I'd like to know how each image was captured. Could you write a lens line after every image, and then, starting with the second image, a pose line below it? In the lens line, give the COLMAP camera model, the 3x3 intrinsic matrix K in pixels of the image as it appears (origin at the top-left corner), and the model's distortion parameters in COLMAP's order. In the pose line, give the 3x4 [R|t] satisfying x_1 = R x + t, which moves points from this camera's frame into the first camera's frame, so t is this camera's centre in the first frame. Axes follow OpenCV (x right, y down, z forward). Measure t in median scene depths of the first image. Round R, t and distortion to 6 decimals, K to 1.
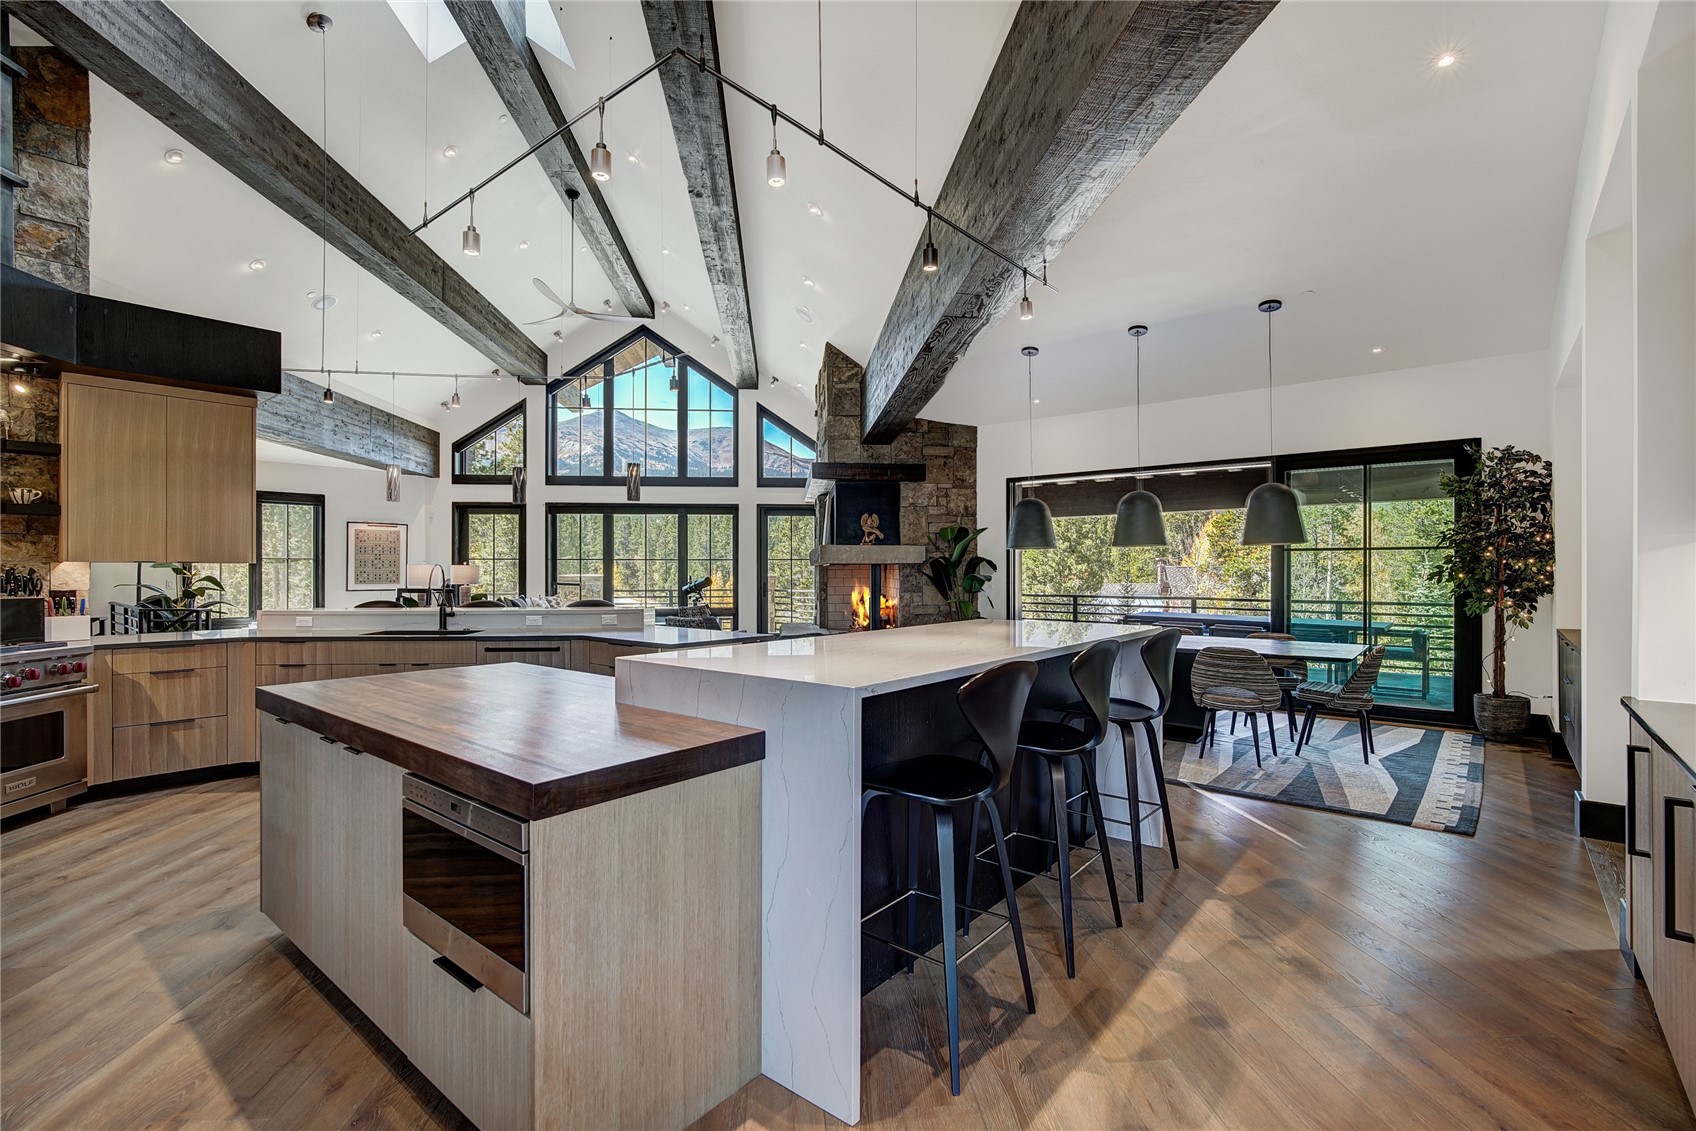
lens RADIAL K [[766.6, 0, 853.5], [0, 766.6, 564.0], [0, 0, 1]] dist [-0.006616, -0.000018]
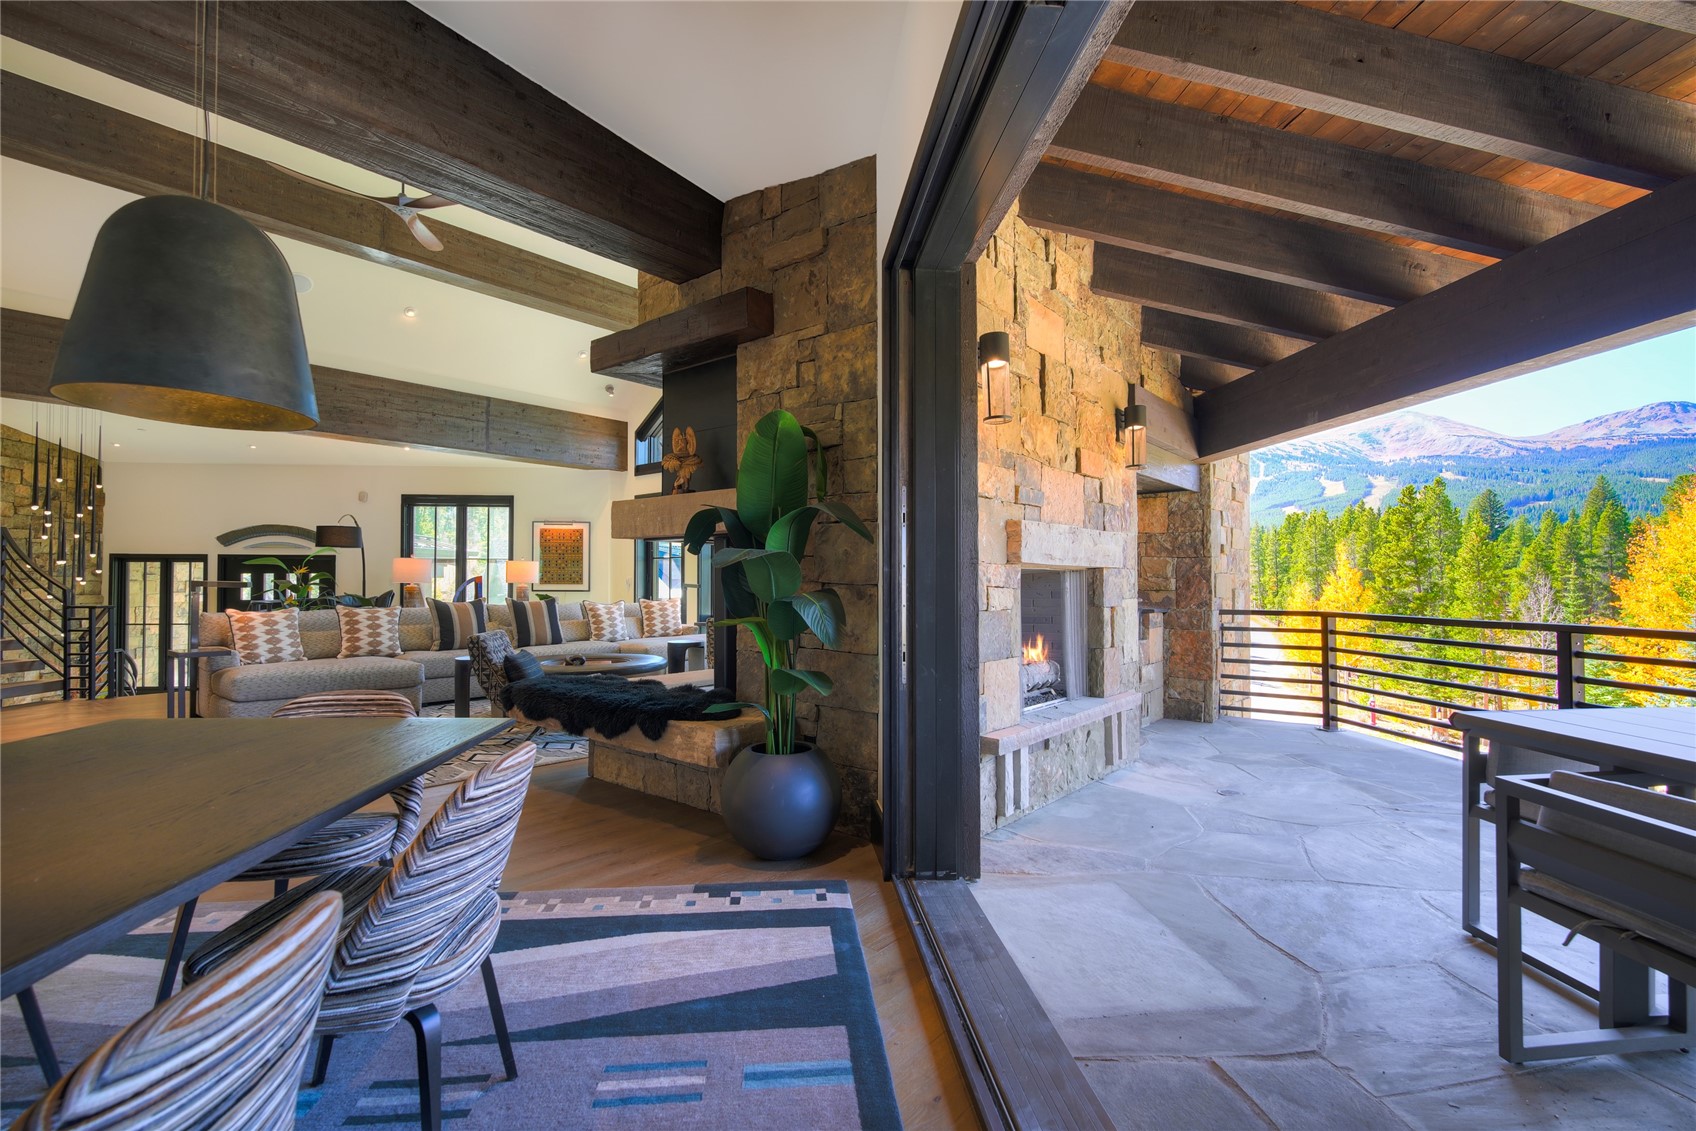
lens RADIAL K [[766.6, 0, 874.4], [0, 766.6, 569.3], [0, 0, 1]] dist [-0.006616, -0.000018]
pose [[0.704177, -0.014855, -0.709869, 0.324066], [0.004985, 0.999860, -0.015978, 0.022994], [0.710007, 0.007712, 0.704153, 0.555714]]
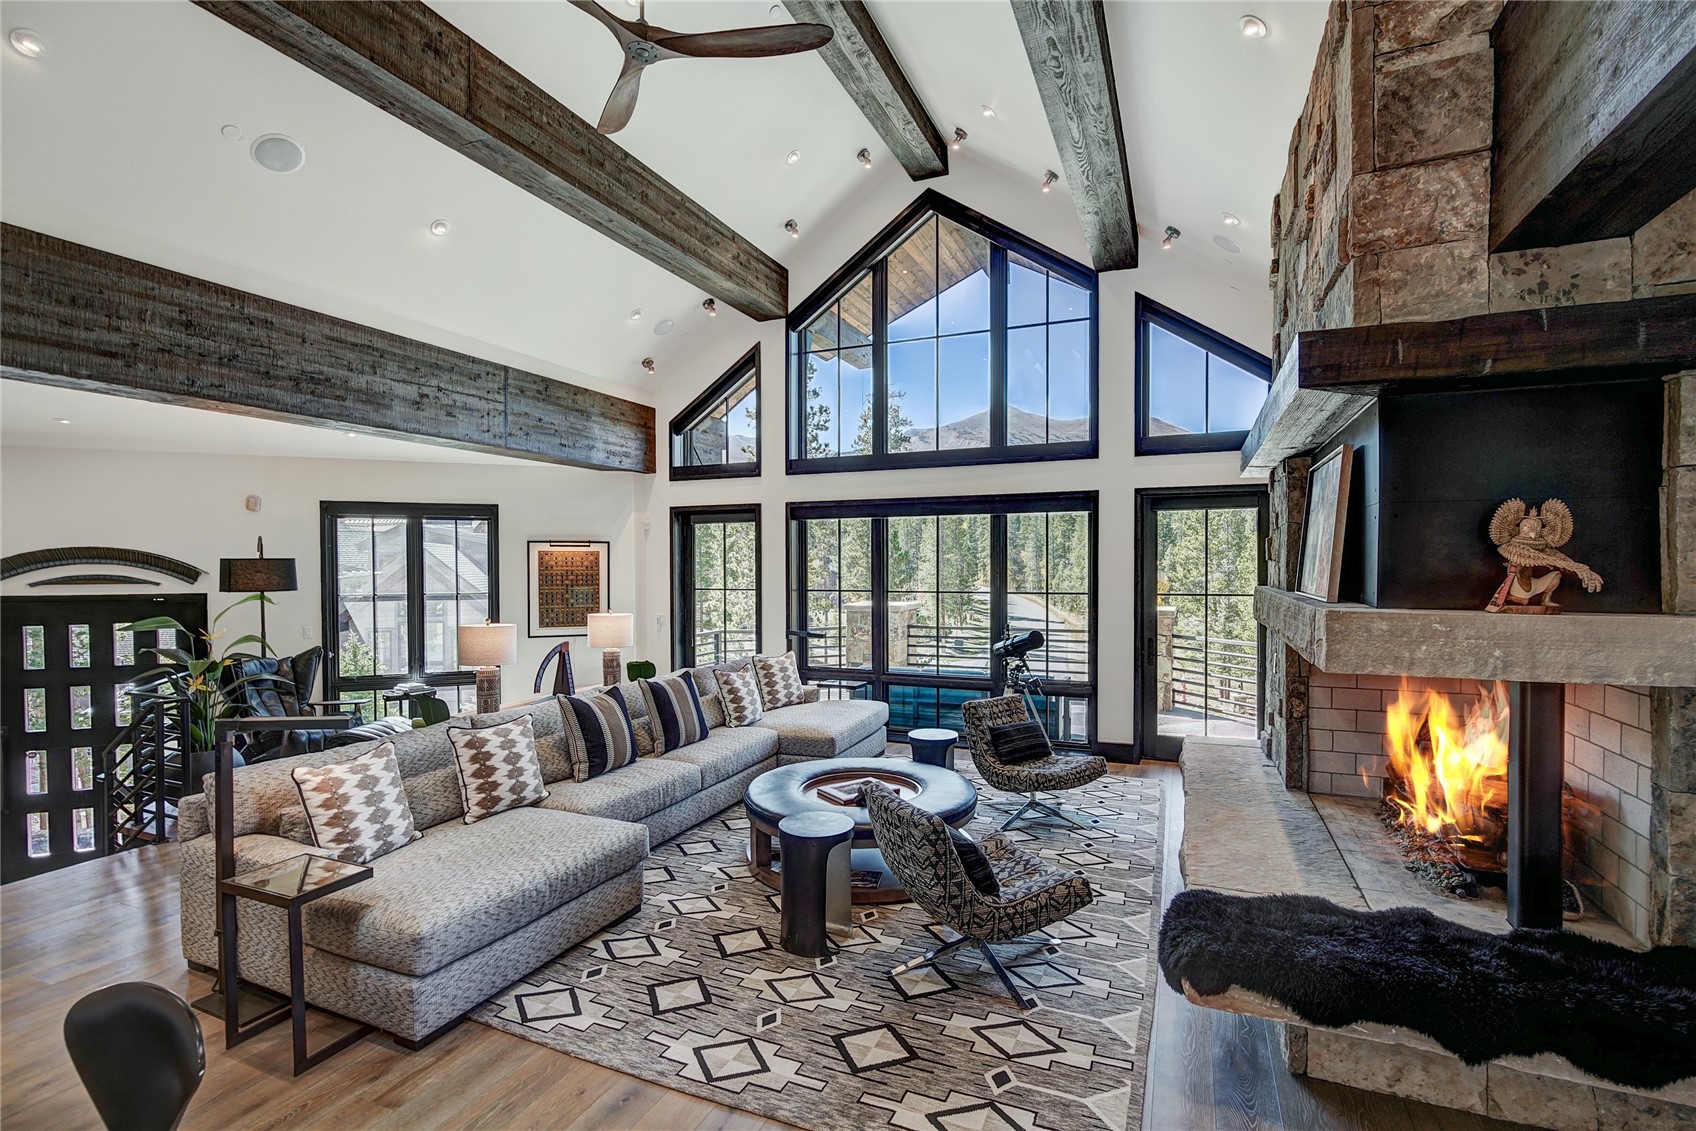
lens RADIAL K [[766.6, 0, 858.2], [0, 766.6, 575.2], [0, 0, 1]] dist [-0.006616, -0.000018]
pose [[0.878447, 0.004382, -0.477820, -0.044063], [0.006919, 0.999736, 0.021888, -0.033256], [0.477790, -0.022533, 0.878185, 0.468838]]
